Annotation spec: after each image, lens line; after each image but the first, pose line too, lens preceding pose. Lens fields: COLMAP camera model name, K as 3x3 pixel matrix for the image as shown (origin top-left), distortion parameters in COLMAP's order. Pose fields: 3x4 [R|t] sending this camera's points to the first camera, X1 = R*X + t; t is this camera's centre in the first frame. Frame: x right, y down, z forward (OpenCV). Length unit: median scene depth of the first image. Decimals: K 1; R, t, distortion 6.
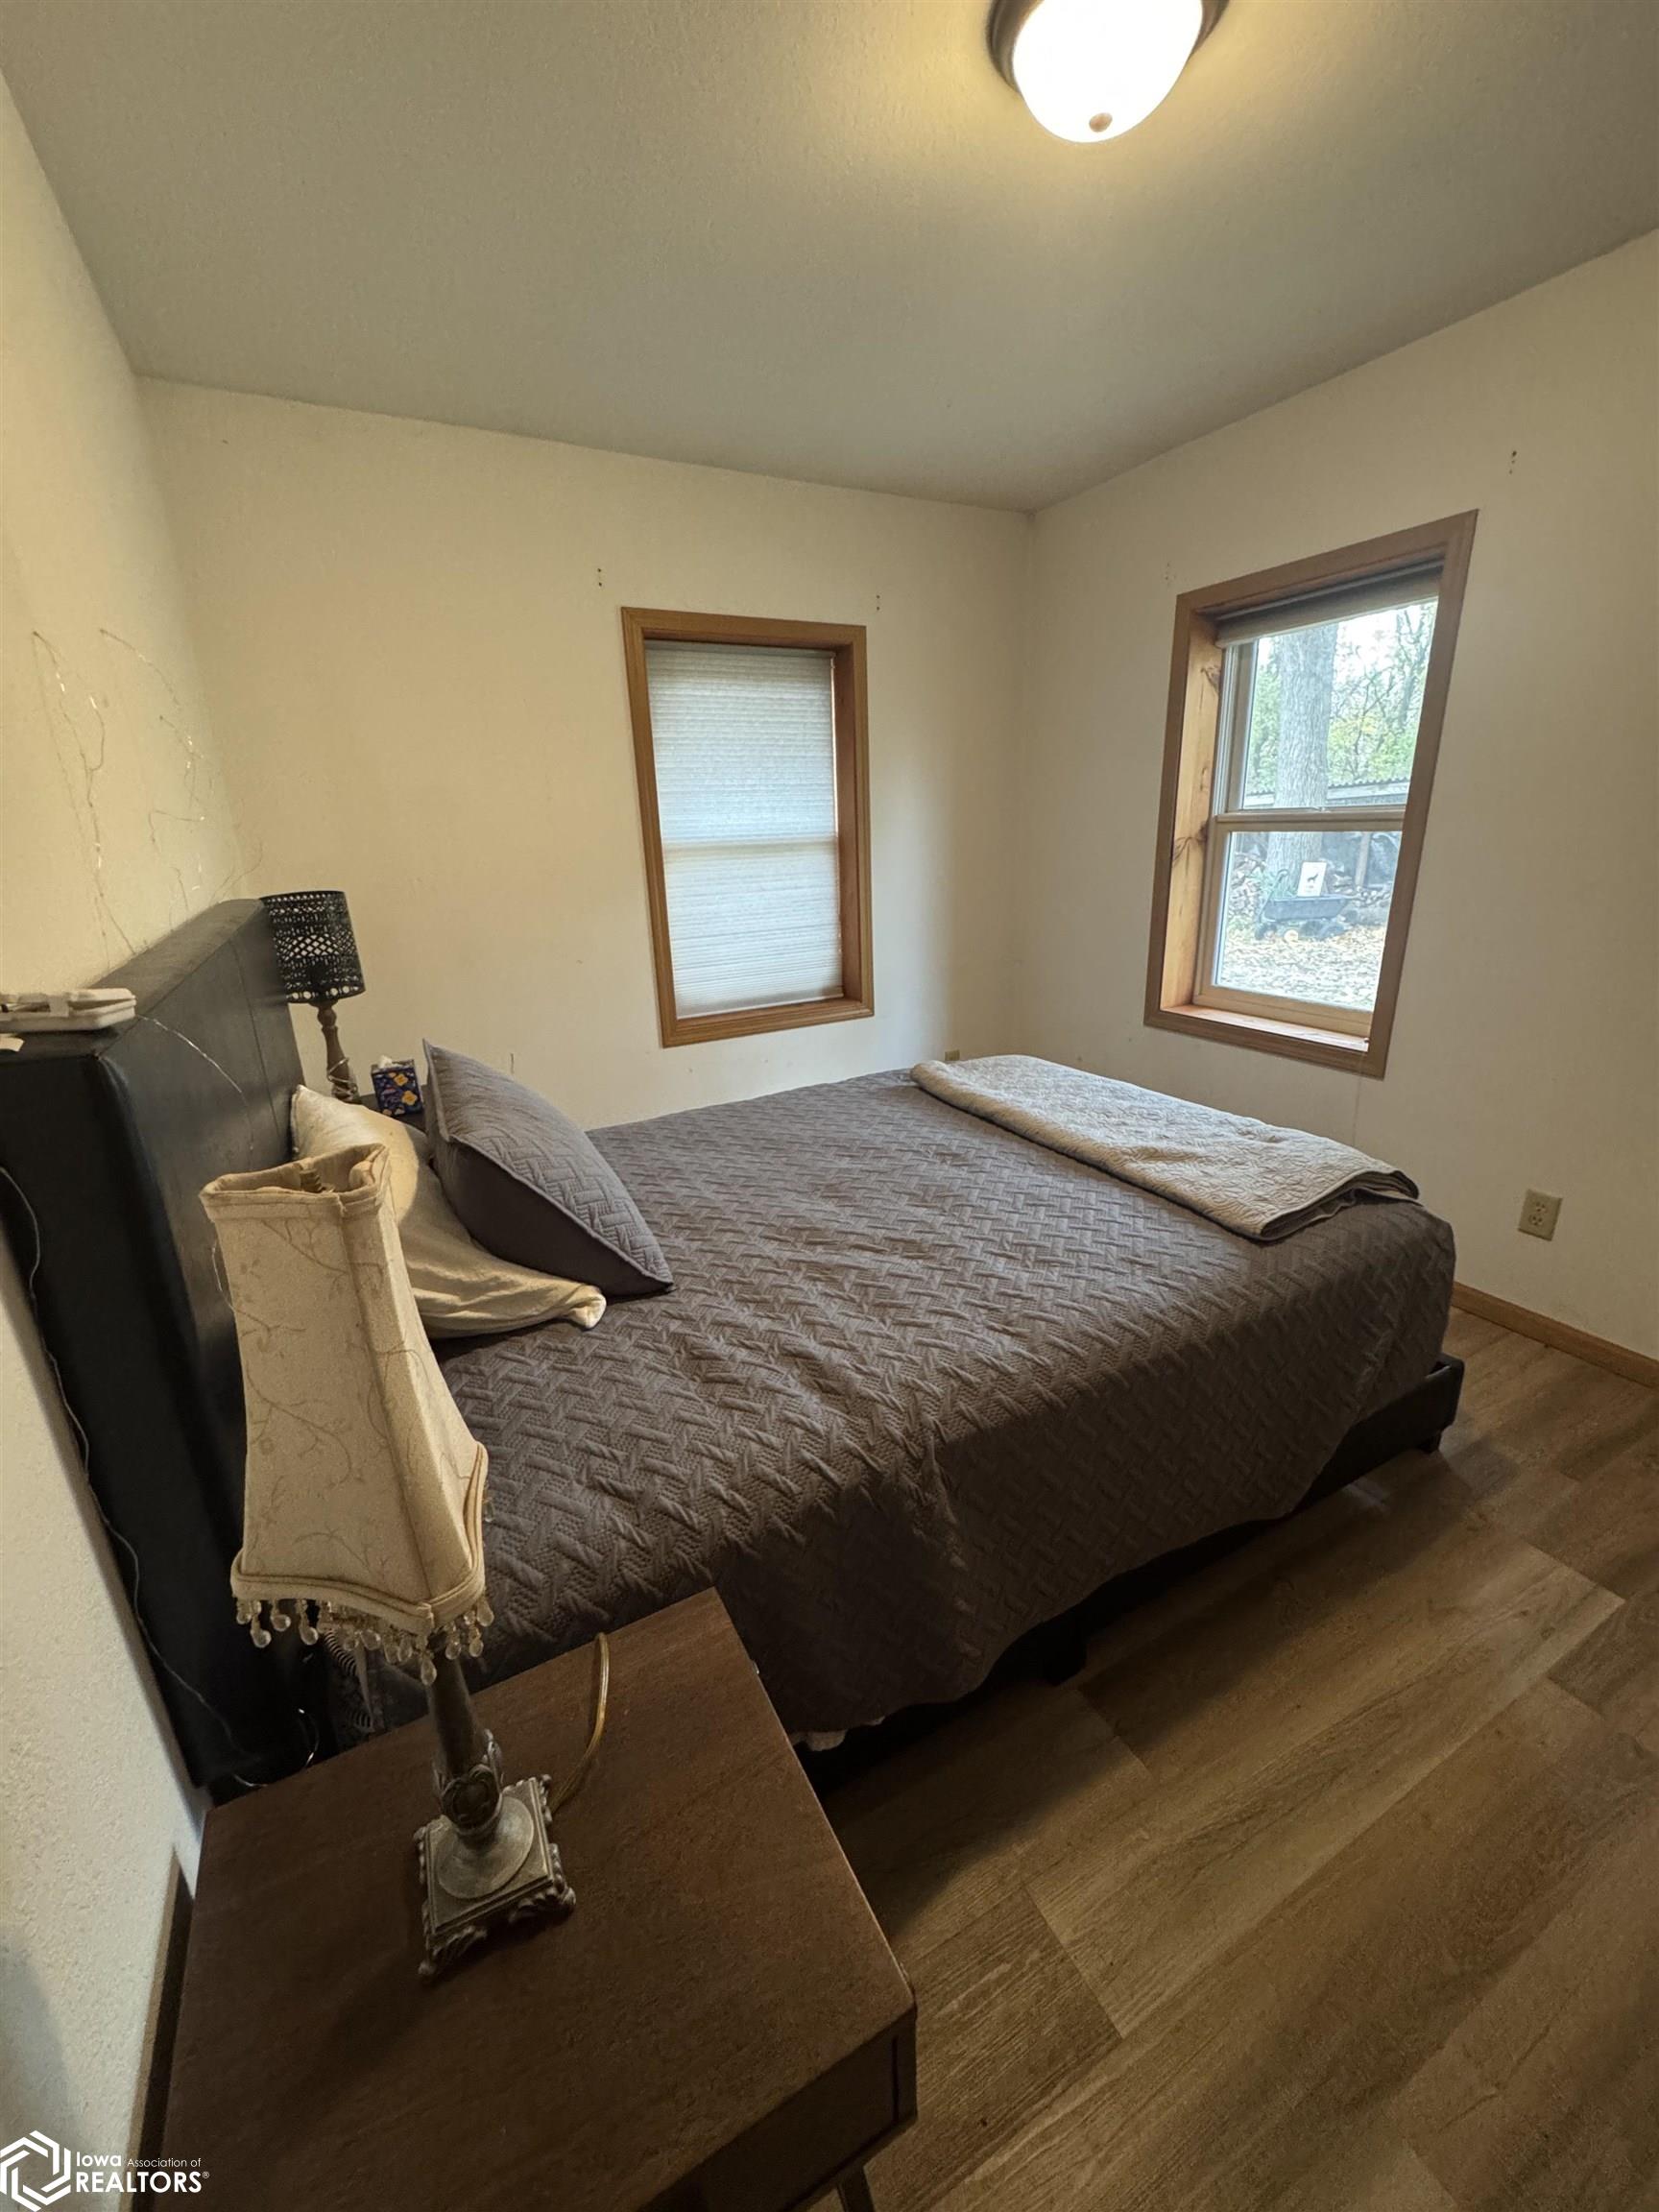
lens RADIAL K [[884.2, 0, 832.5], [0, 884.2, 1102.1], [0, 0, 1]] dist [-0.001405, 0.000152]
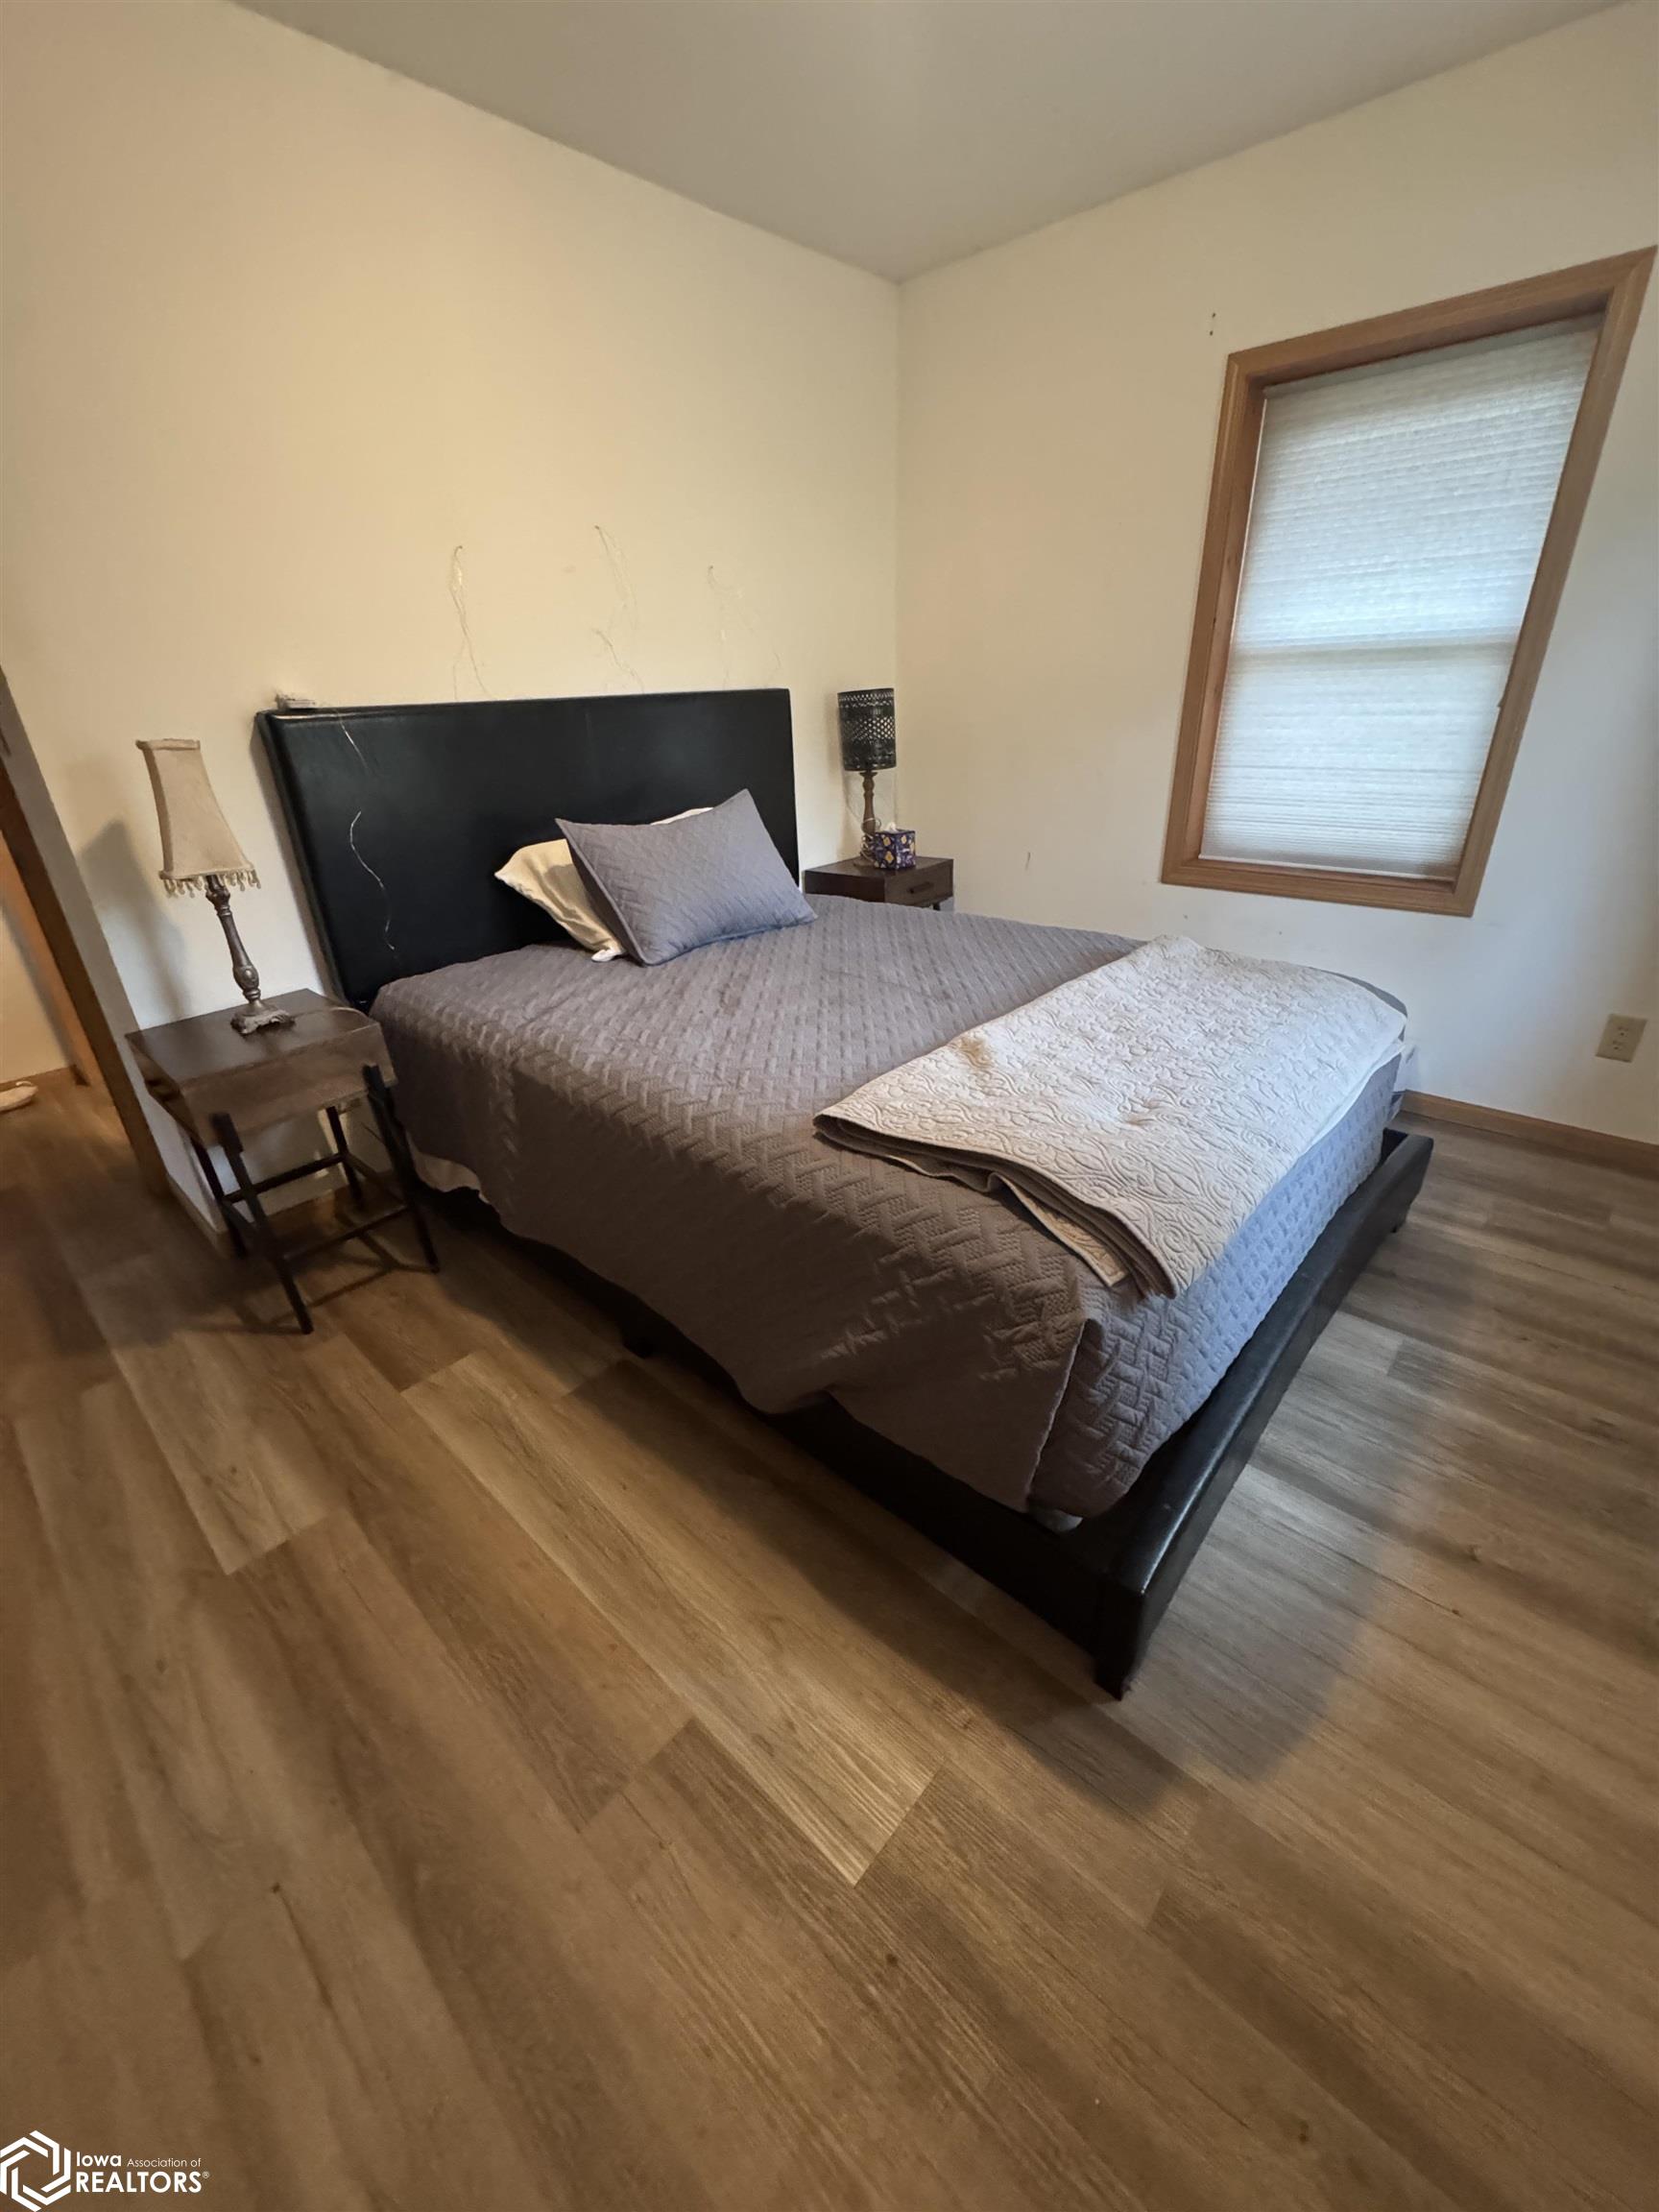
lens RADIAL K [[884.2, 0, 832.3], [0, 884.2, 1104.4], [0, 0, 1]] dist [-0.001405, 0.000152]
pose [[0.330463, 0.420527, -0.844956, 1.047868], [-0.265699, 0.900496, 0.344254, -0.142324], [0.905648, 0.110741, 0.409315, 0.578641]]
